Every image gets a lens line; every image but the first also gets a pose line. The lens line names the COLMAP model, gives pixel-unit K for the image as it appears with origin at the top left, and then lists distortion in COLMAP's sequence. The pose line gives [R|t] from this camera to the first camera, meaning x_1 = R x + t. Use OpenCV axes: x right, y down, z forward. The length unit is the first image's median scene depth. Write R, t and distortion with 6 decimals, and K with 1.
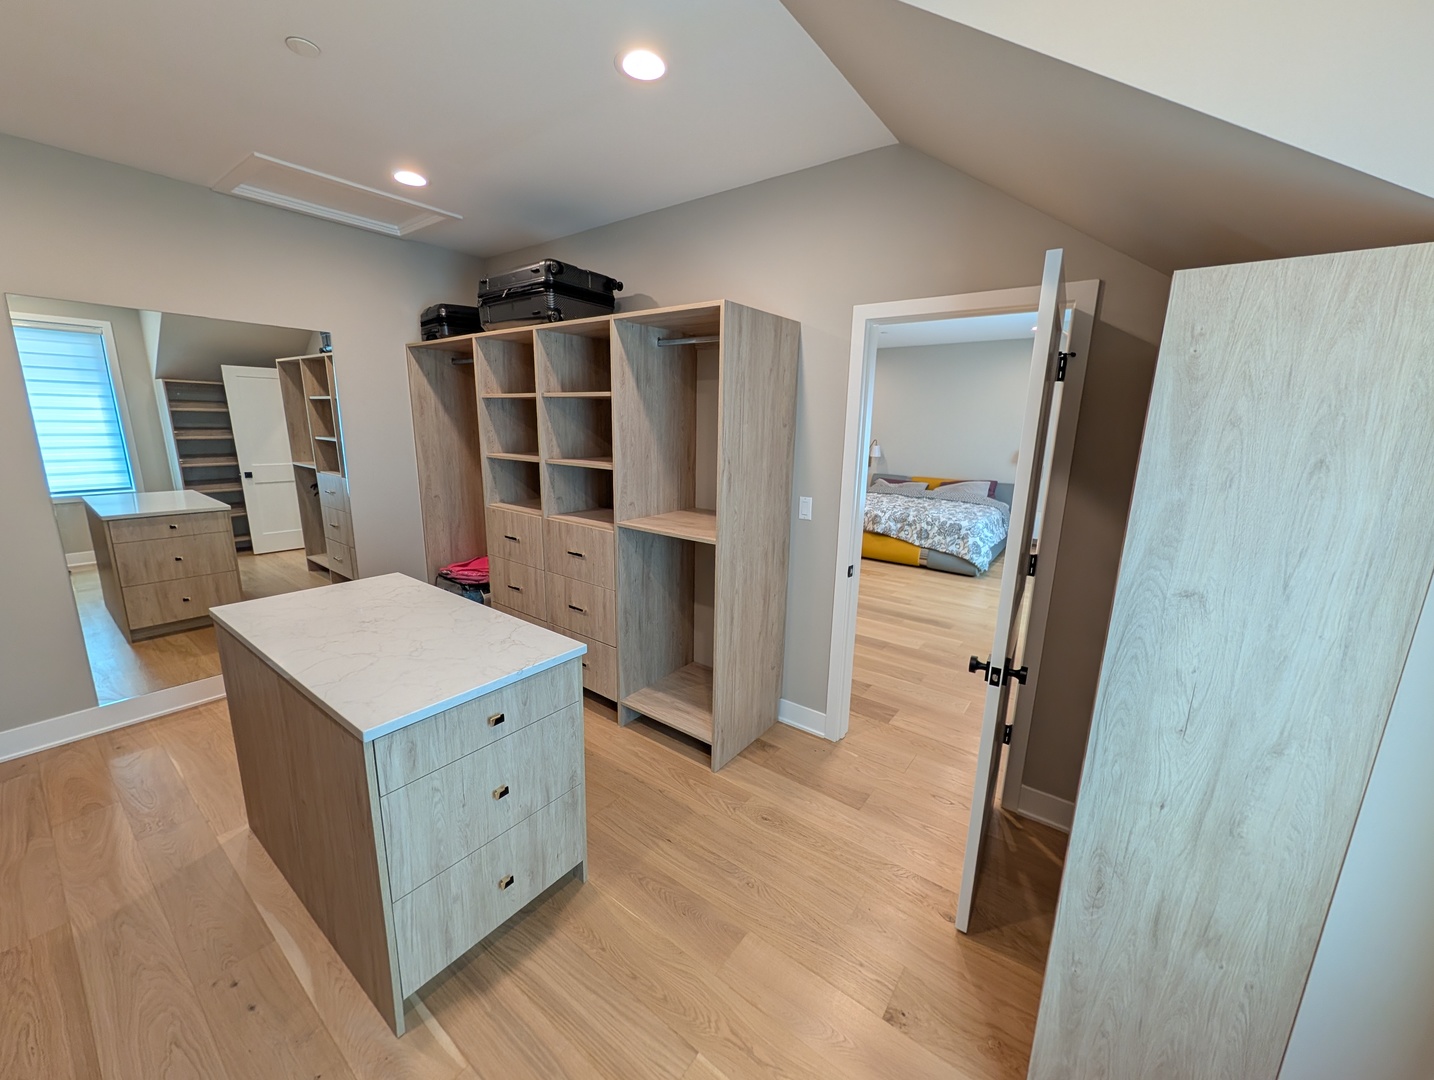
lens RADIAL K [[553.5, 0, 717.2], [0, 553.5, 540.4], [0, 0, 1]] dist [0.000872, 0.000500]
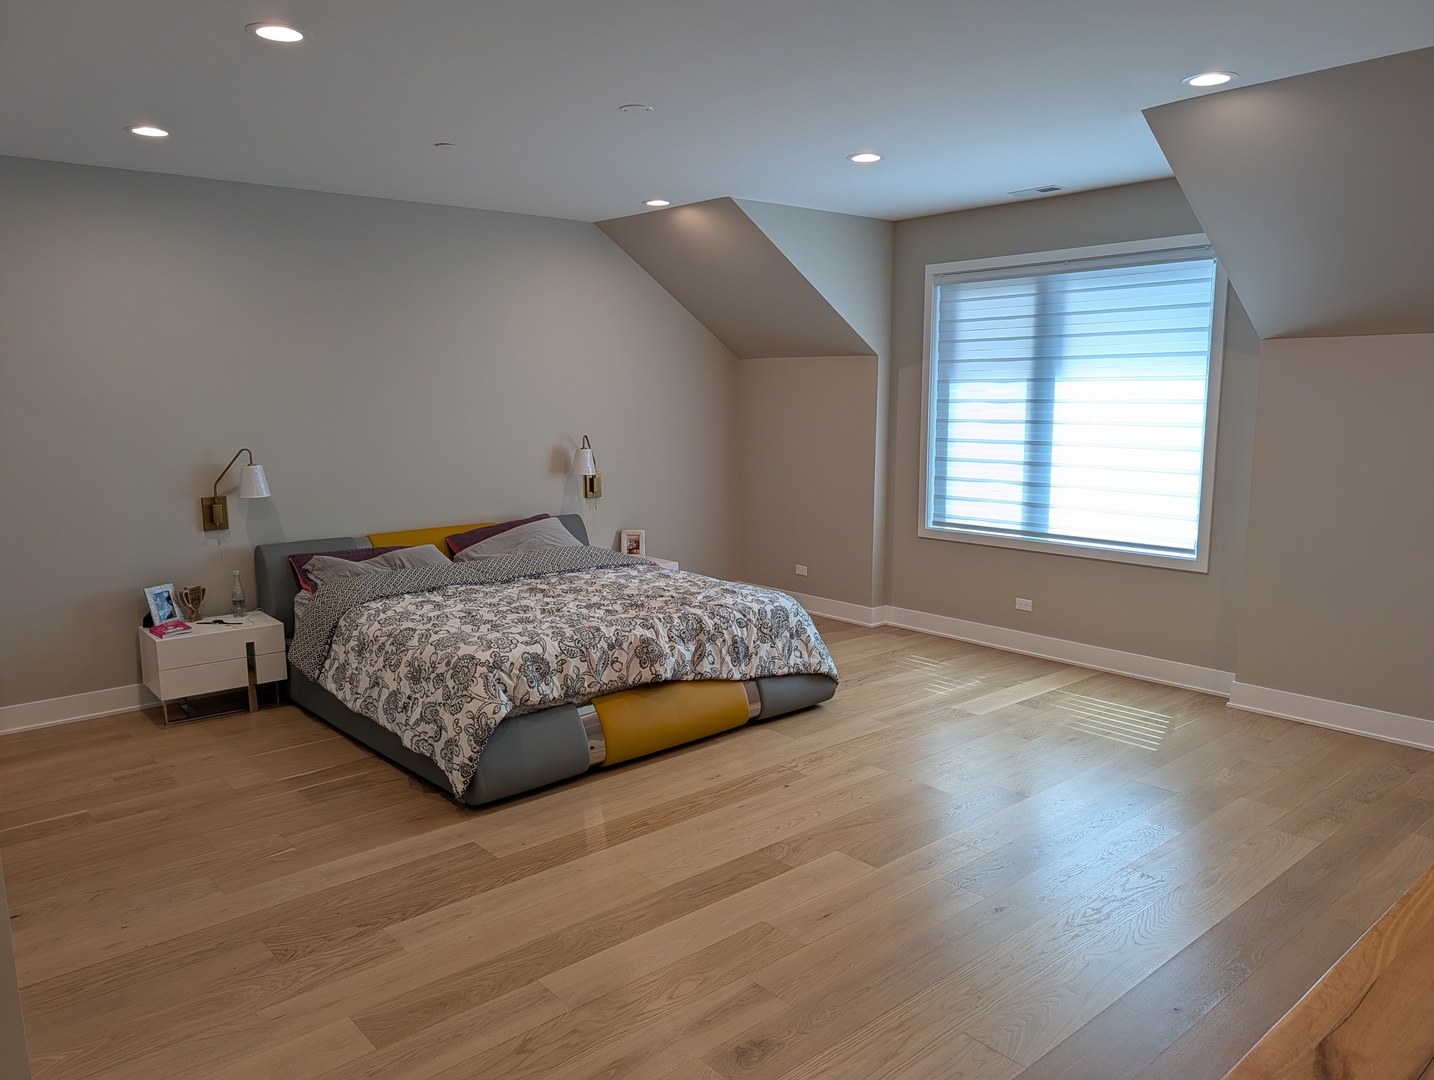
lens RADIAL K [[1025.7, 0, 716.5], [0, 1025.7, 539.9], [0, 0, 1]] dist [0.015023, -0.017385]
pose [[0.203946, -0.170520, 0.964017, -0.392201], [0.211268, 0.969177, 0.126737, -0.200773], [-0.955914, 0.177818, 0.233686, 0.811650]]
